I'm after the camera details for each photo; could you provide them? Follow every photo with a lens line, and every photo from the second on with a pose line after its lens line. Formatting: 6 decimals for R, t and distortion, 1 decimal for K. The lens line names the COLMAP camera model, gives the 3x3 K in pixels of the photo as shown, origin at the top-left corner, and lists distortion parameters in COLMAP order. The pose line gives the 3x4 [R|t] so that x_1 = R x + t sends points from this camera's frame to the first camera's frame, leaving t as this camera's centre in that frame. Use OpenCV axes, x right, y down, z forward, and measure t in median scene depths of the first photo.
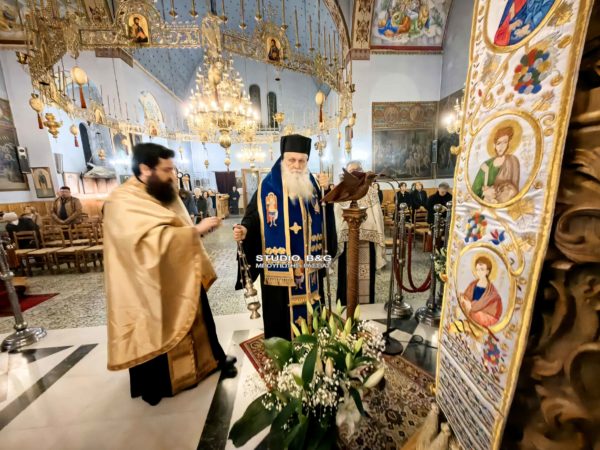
lens RADIAL K [[232.2, 0, 295.9], [0, 232.2, 223.5], [0, 0, 1]] dist [0.019476, -0.010807]
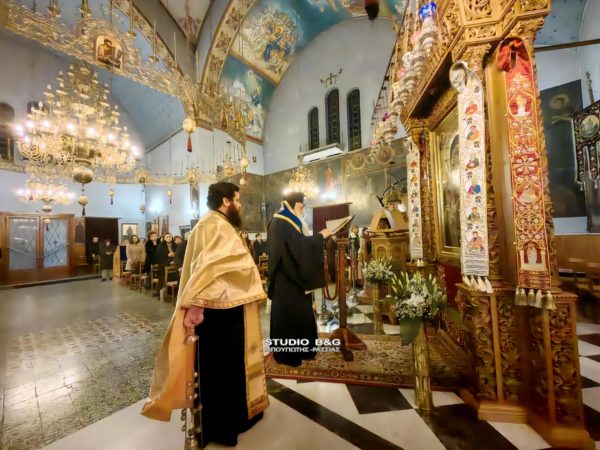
lens RADIAL K [[232.2, 0, 295.9], [0, 232.2, 223.5], [0, 0, 1]] dist [0.019476, -0.010807]
pose [[0.699160, 0.049070, 0.713279, -0.233573], [0.118580, 0.975866, -0.183368, 0.018623], [-0.705063, 0.212784, 0.676468, 0.011207]]
